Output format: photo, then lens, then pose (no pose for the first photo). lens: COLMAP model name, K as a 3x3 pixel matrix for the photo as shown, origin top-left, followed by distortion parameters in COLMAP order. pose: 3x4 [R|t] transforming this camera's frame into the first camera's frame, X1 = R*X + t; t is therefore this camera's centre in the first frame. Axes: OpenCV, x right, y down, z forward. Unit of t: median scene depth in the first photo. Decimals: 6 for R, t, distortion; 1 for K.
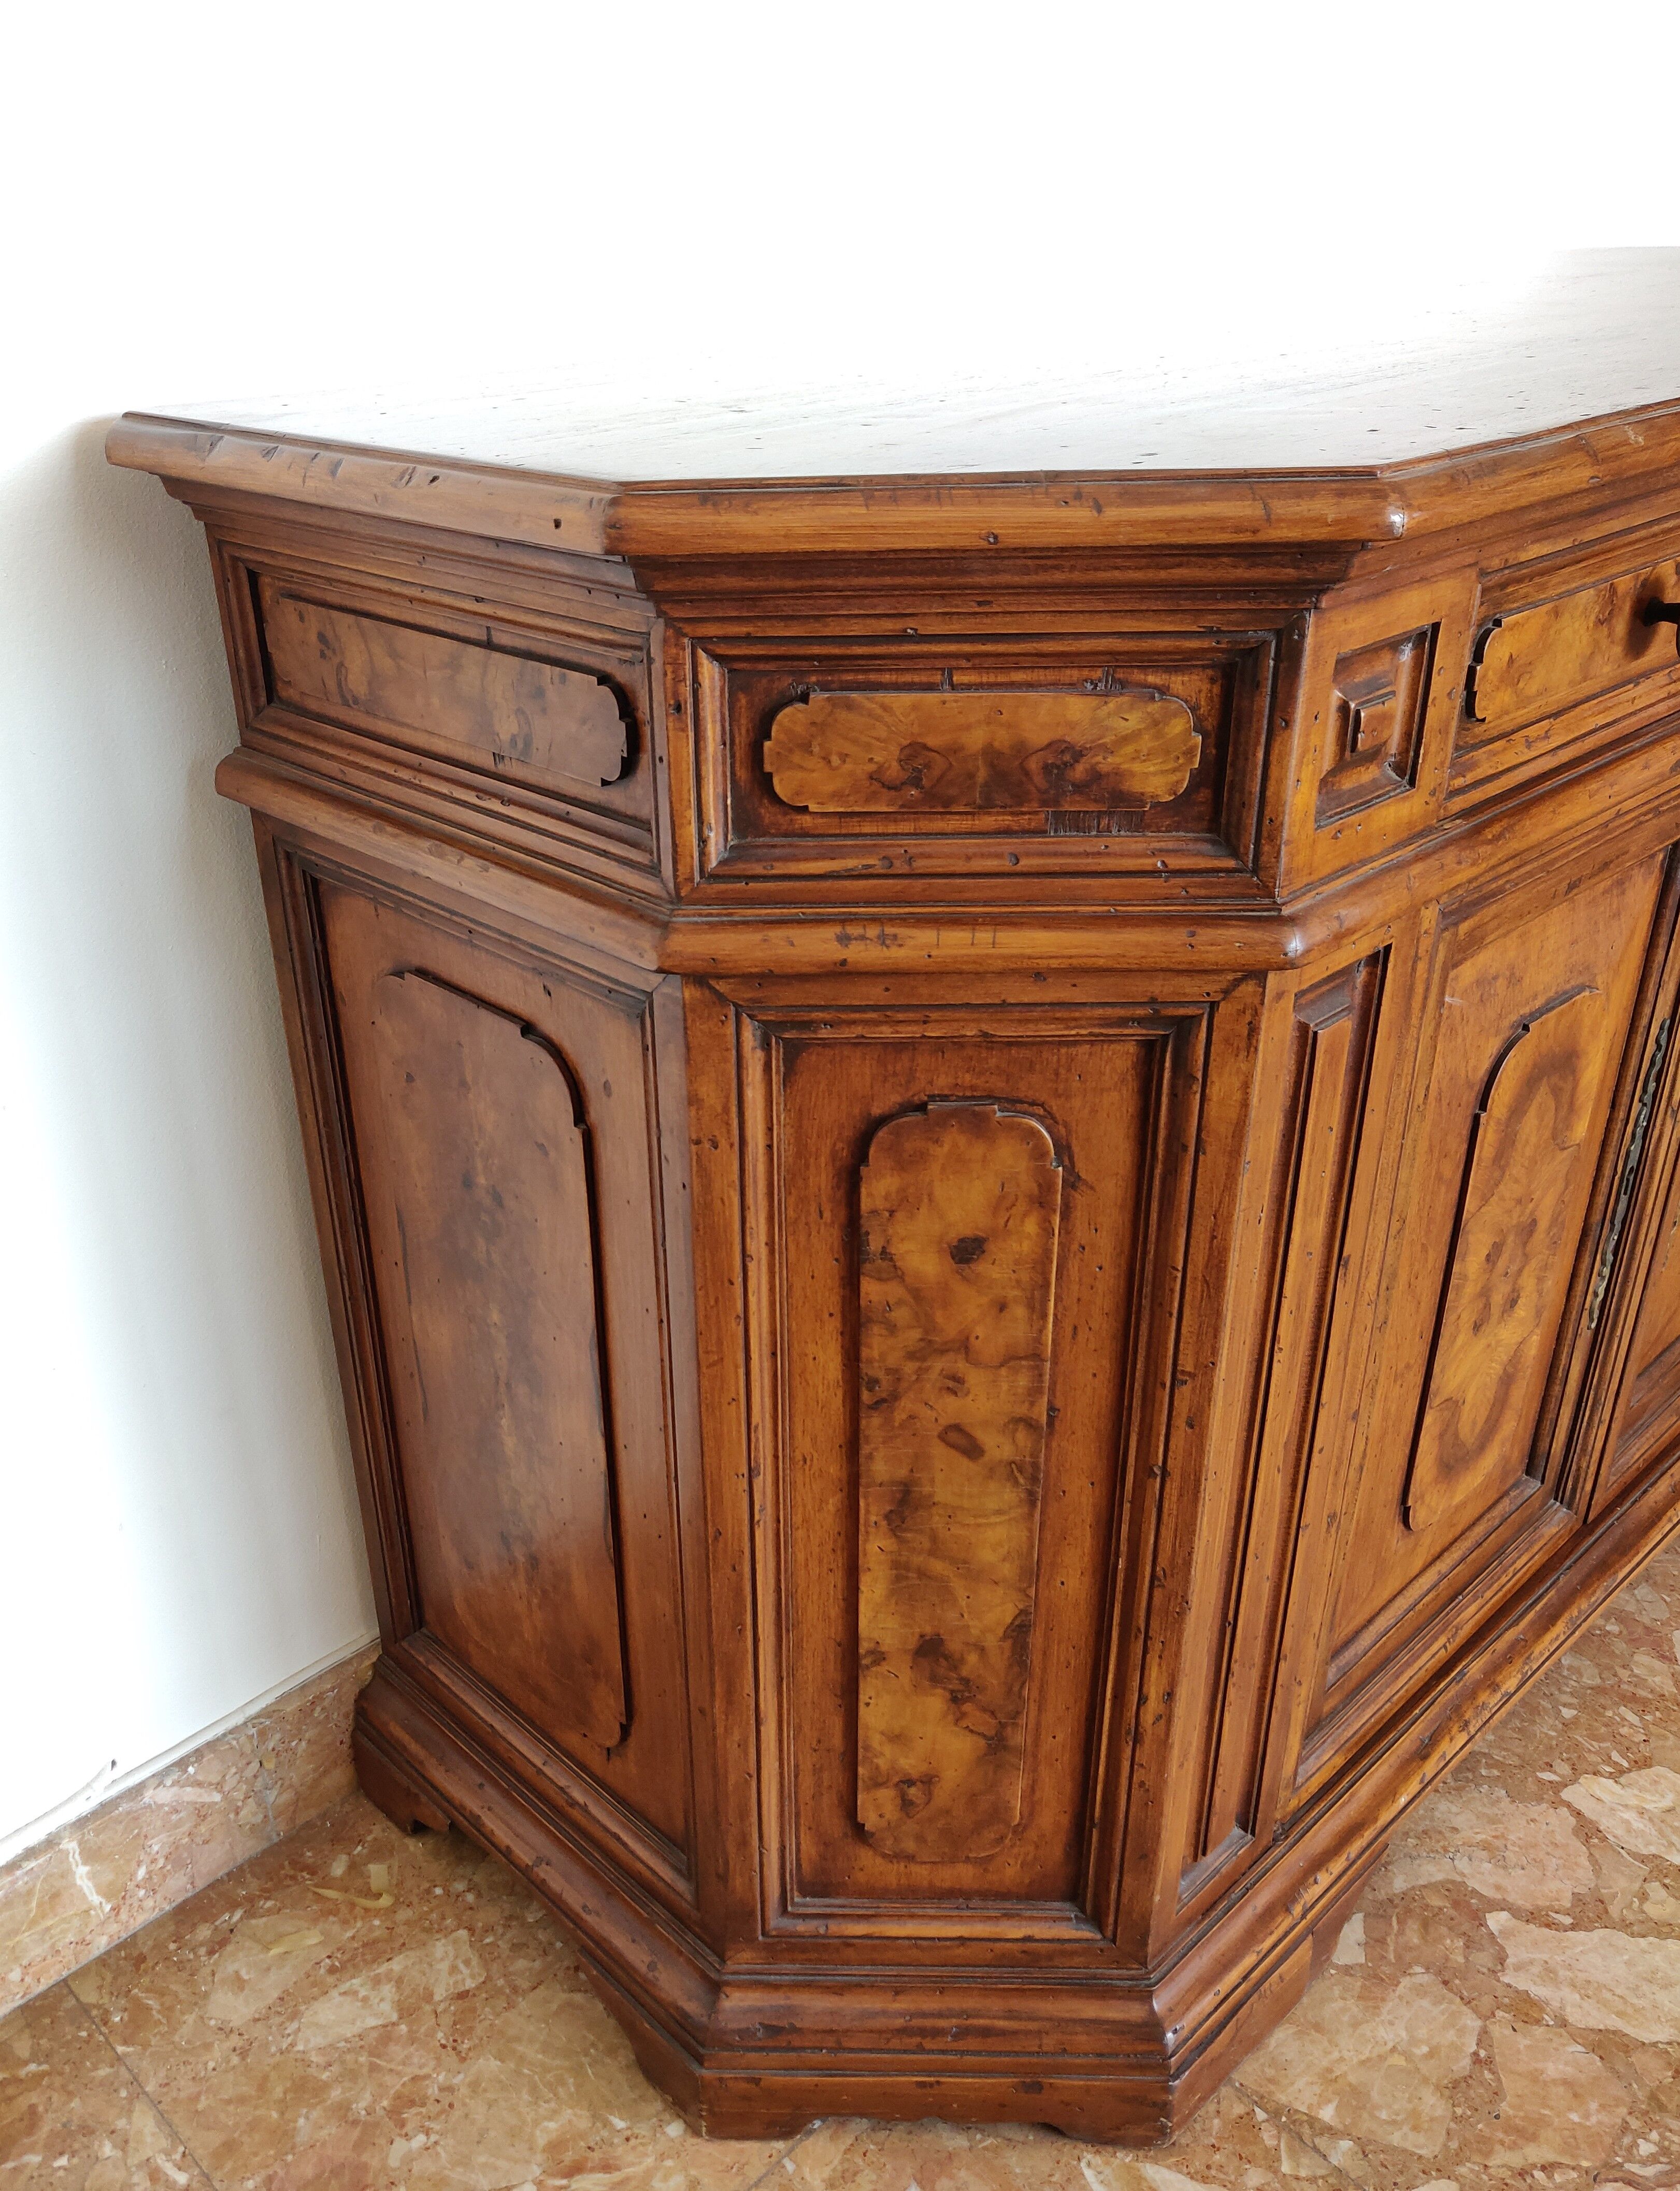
lens RADIAL K [[1813.7, 0, 719.8], [0, 1813.7, 1162.8], [0, 0, 1]] dist [0.011003, -0.004112]
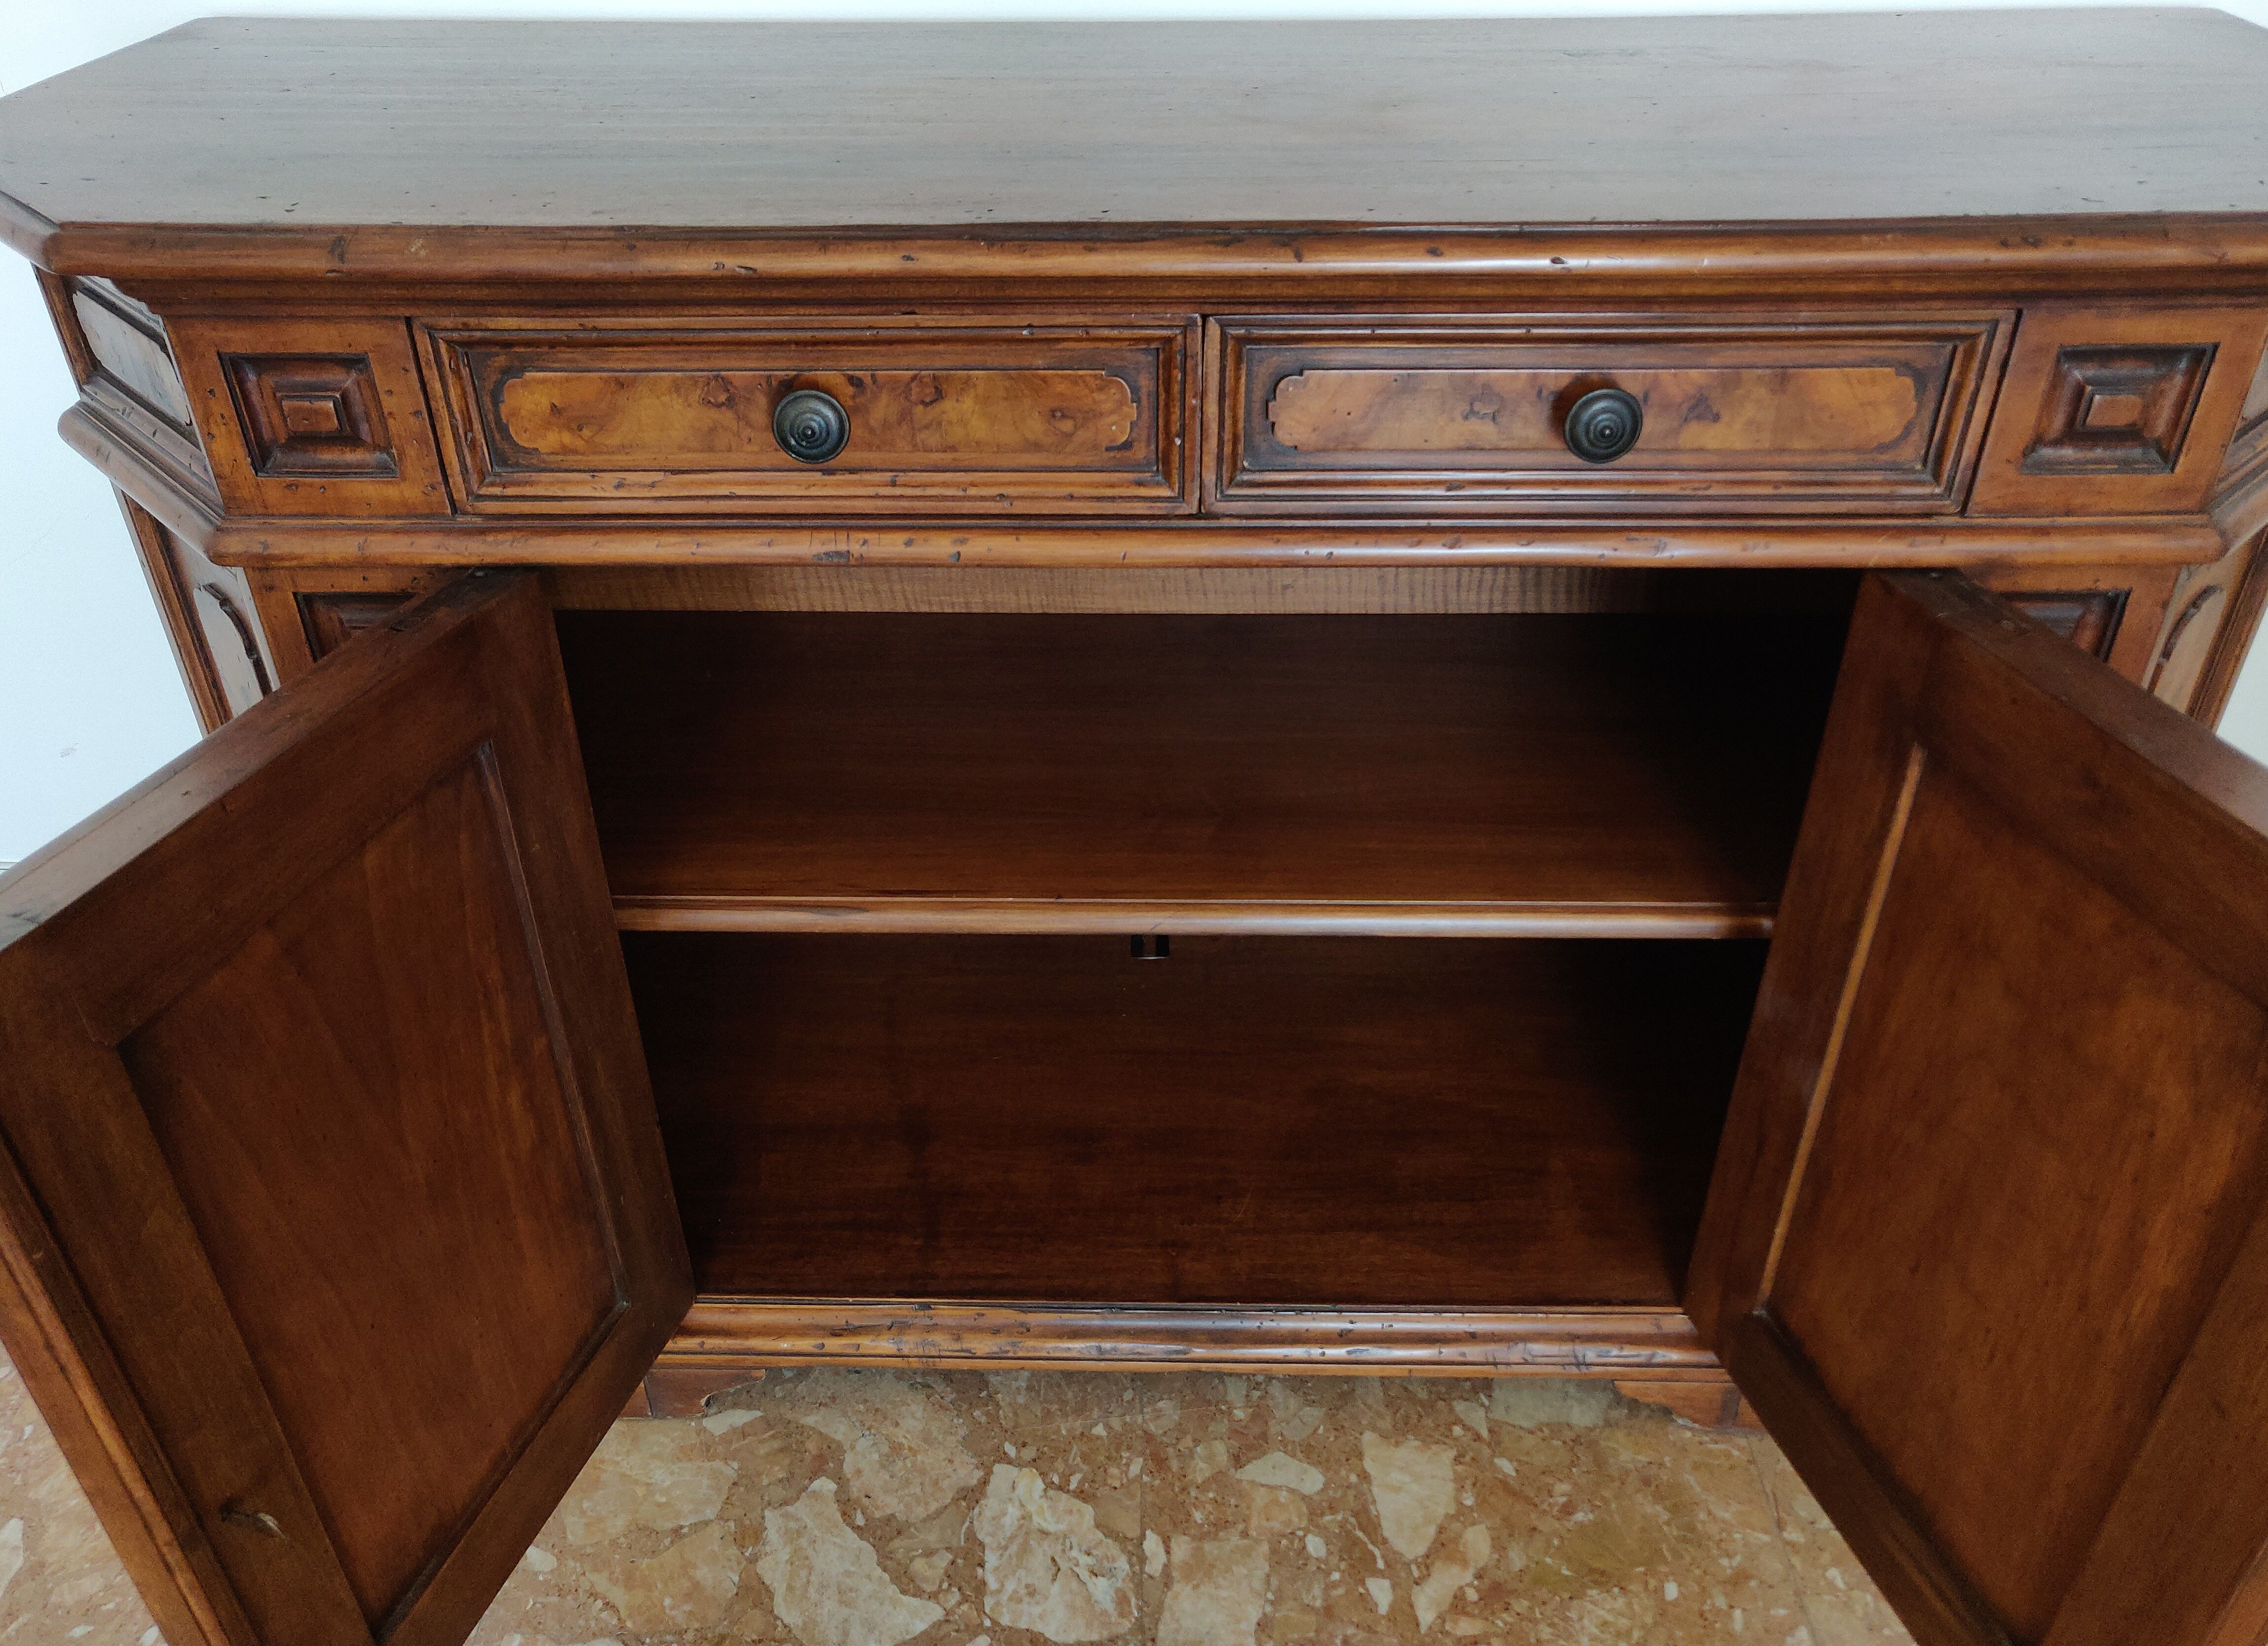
lens RADIAL K [[1715.3, 0, 1120.7], [0, 1715.3, 812.8], [0, 0, 1]] dist [-0.009298, 0.029893]
pose [[0.725155, 0.397236, -0.562453, 1.041613], [-0.339518, 0.916896, 0.209831, -0.282906], [0.599064, 0.038803, 0.799761, 0.223396]]
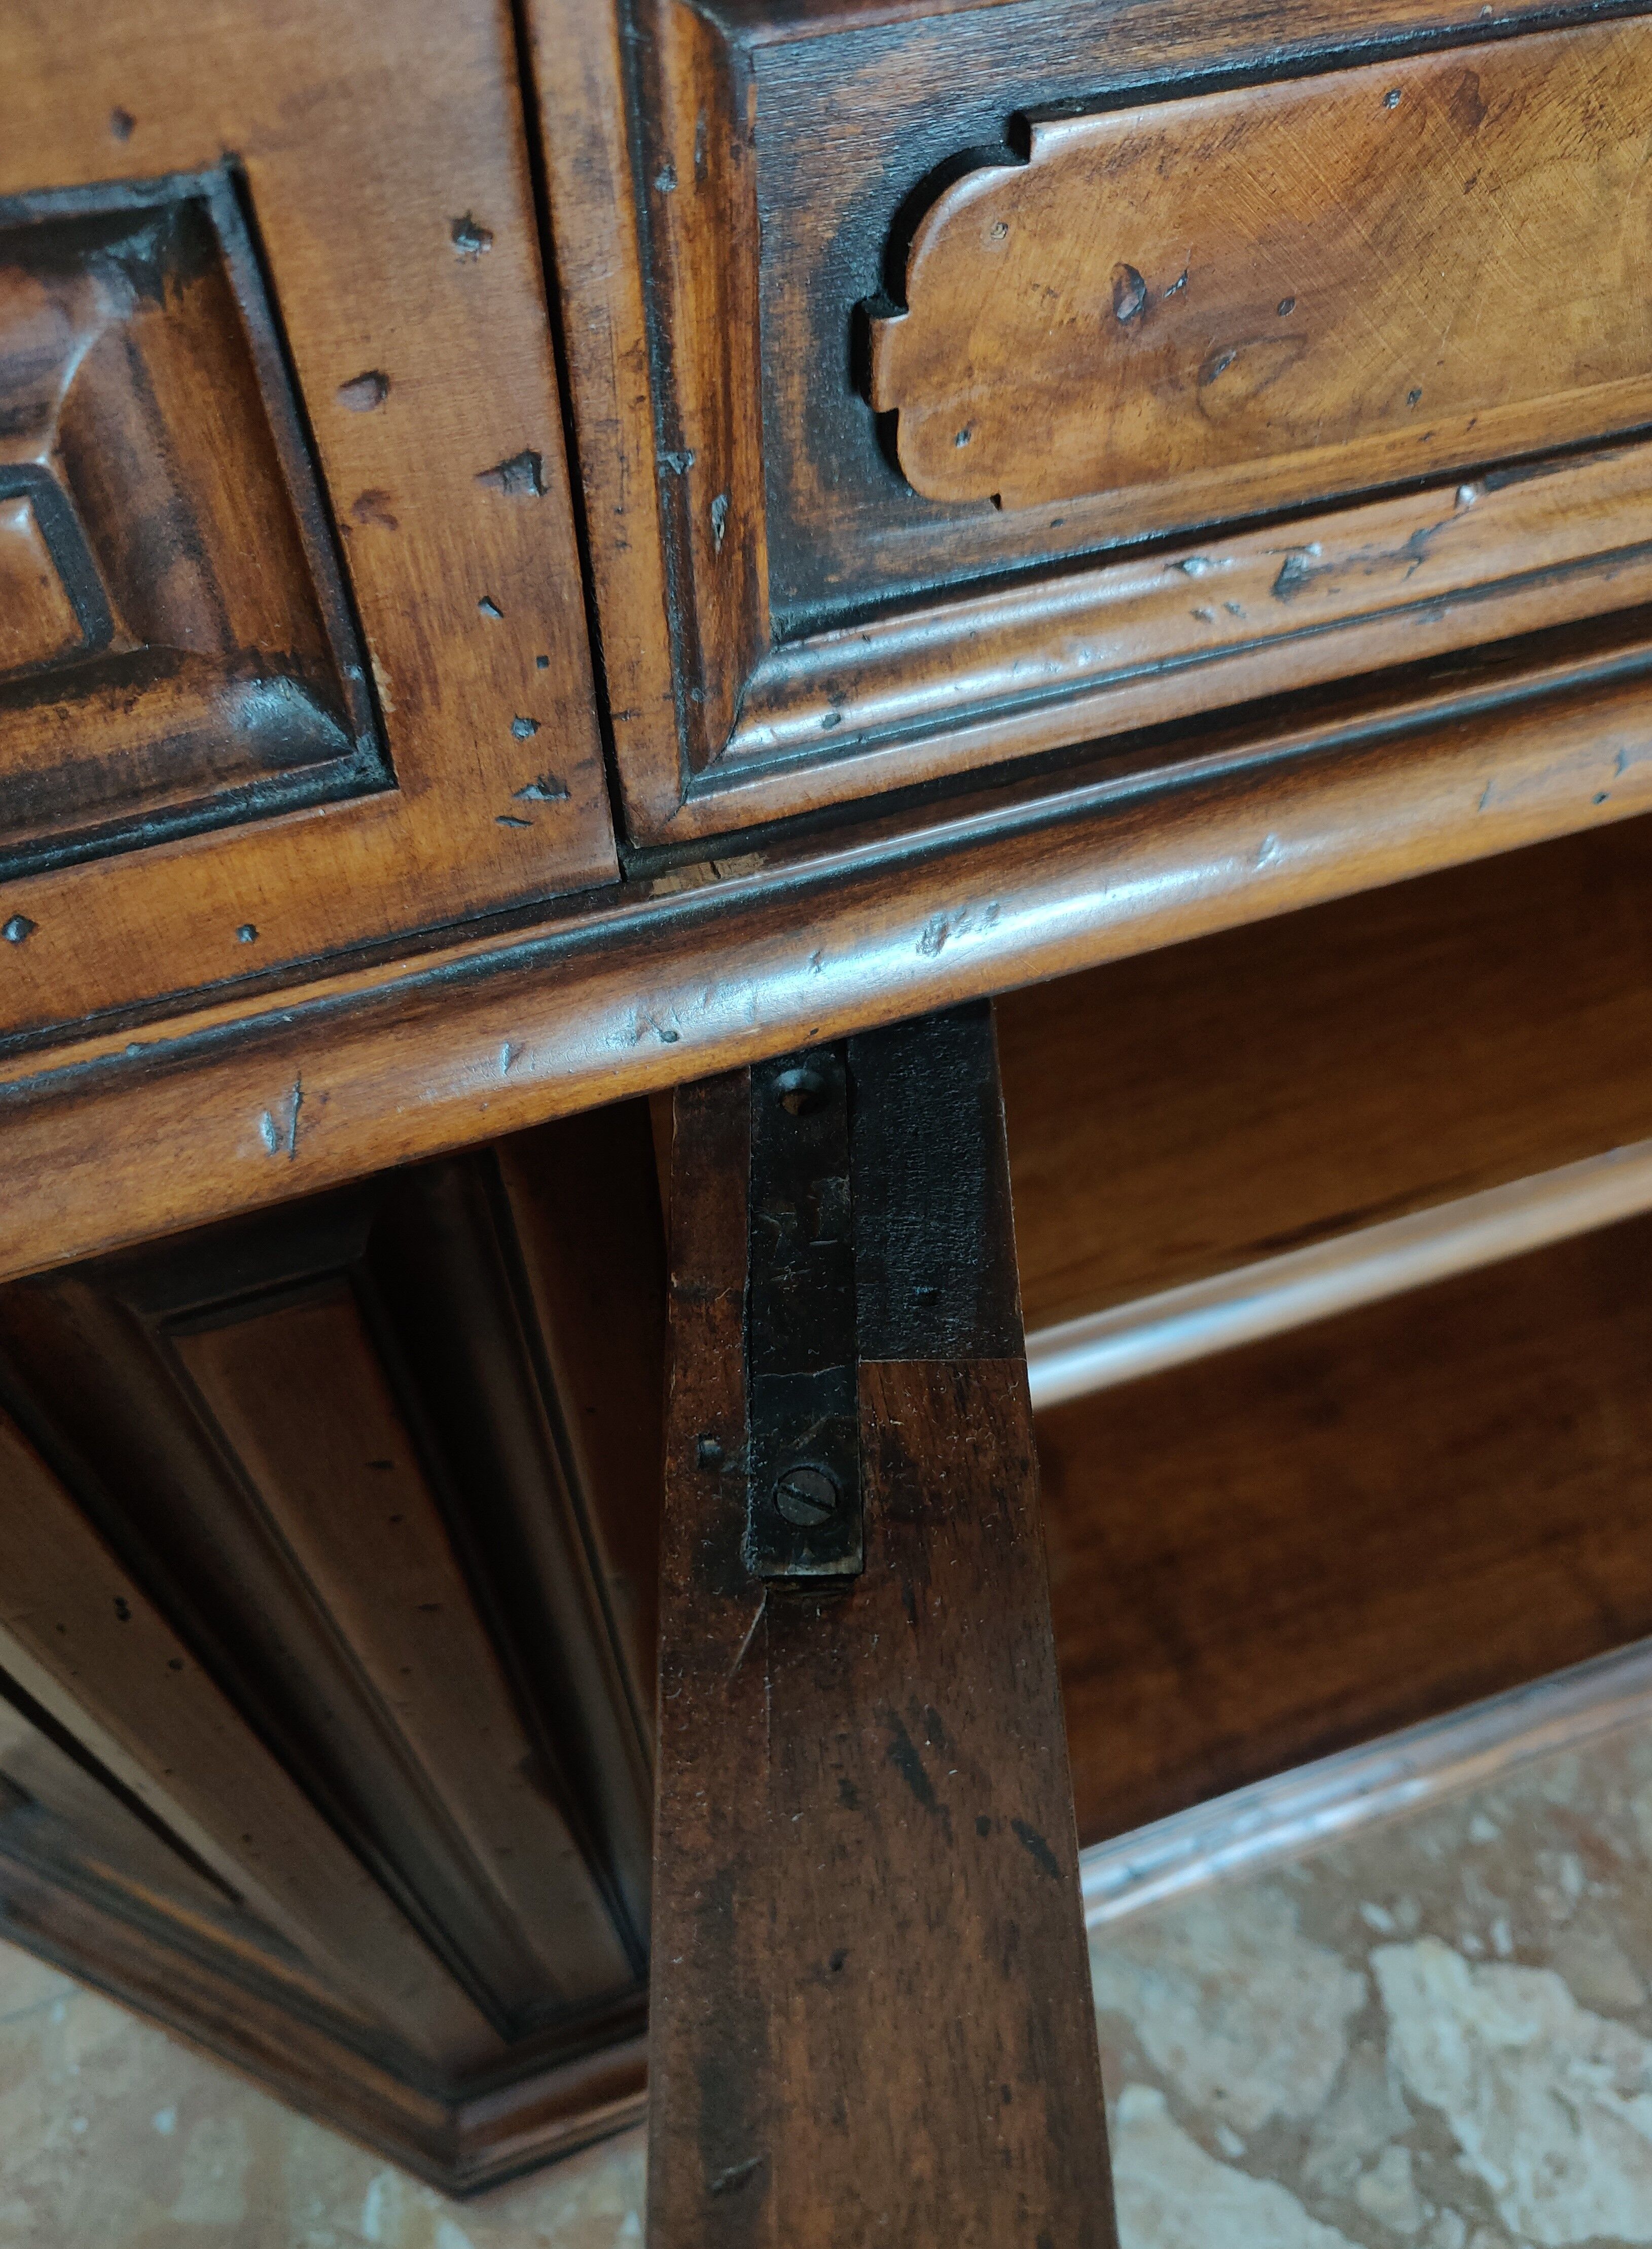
lens RADIAL K [[1830.1, 0, 823.5], [0, 1830.1, 1122.1], [0, 0, 1]] dist [0.000639, 0.000262]
pose [[0.920092, 0.335064, -0.202887, 0.343184], [-0.212569, 0.862172, 0.459862, -0.202341], [0.329006, -0.379988, 0.864502, 0.516565]]
